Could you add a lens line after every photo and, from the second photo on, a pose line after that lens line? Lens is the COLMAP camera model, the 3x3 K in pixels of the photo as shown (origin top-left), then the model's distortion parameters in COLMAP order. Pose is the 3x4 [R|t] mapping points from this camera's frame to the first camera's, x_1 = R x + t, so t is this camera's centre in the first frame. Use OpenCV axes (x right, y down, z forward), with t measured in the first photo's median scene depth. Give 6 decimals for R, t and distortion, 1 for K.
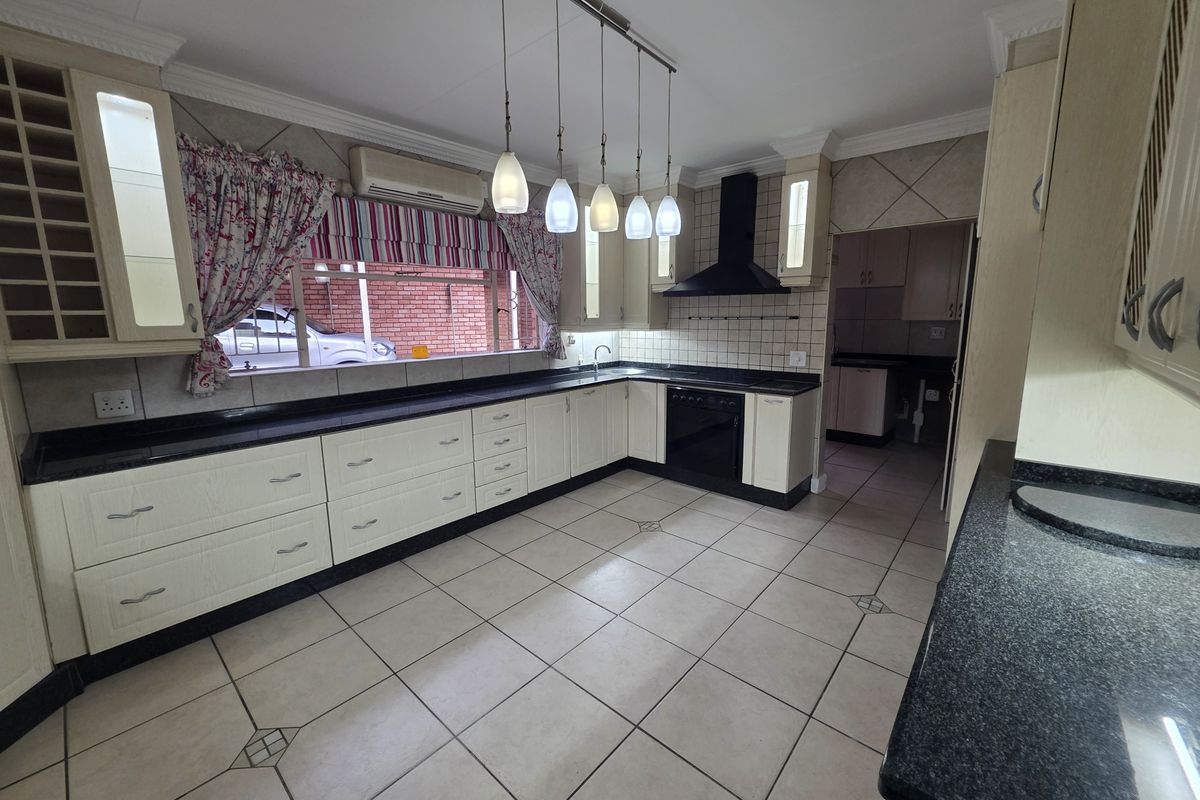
lens RADIAL K [[444.9, 0, 600.0], [0, 444.9, 400.0], [0, 0, 1]] dist [0.001236, 0.000152]
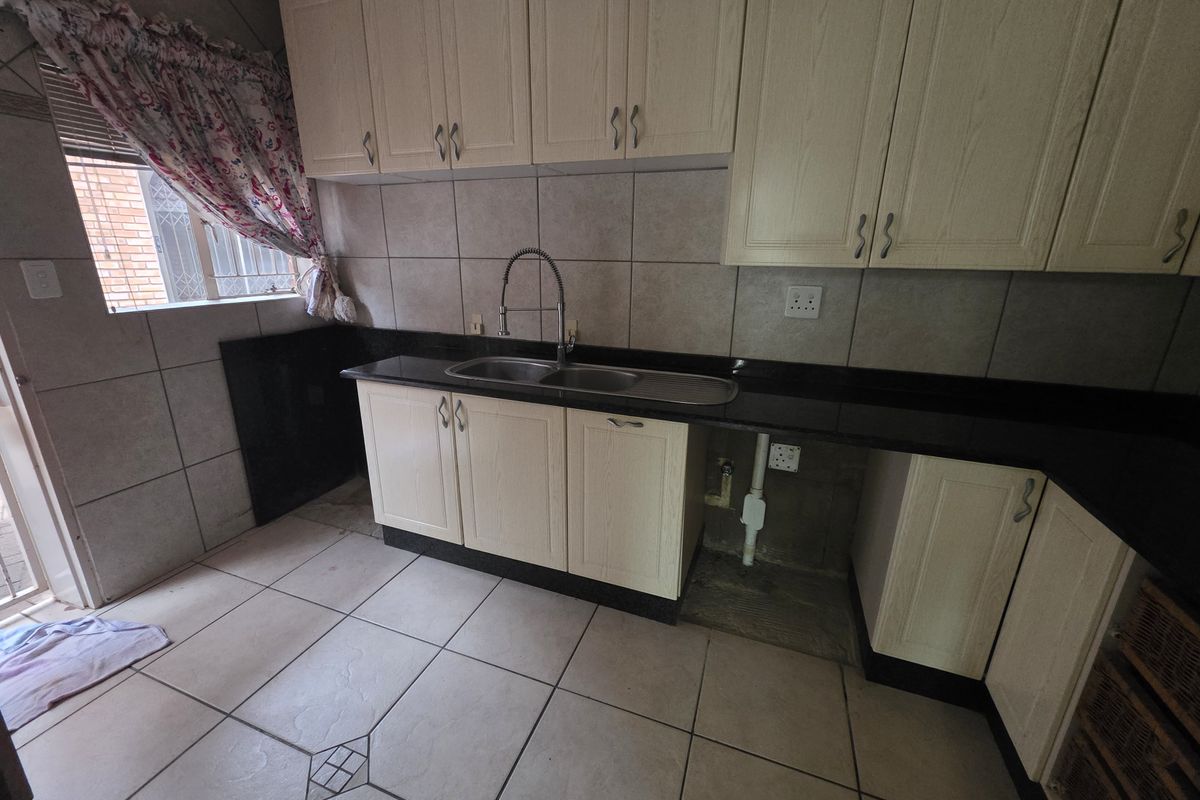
lens RADIAL K [[470.3, 0, 600.0], [0, 470.3, 400.0], [0, 0, 1]] dist [0.000058, -0.000017]
pose [[0.941929, -0.080432, 0.326039, 0.454195], [0.039961, 0.990841, 0.128987, -0.114519], [-0.333427, -0.108468, 0.936515, 0.658640]]
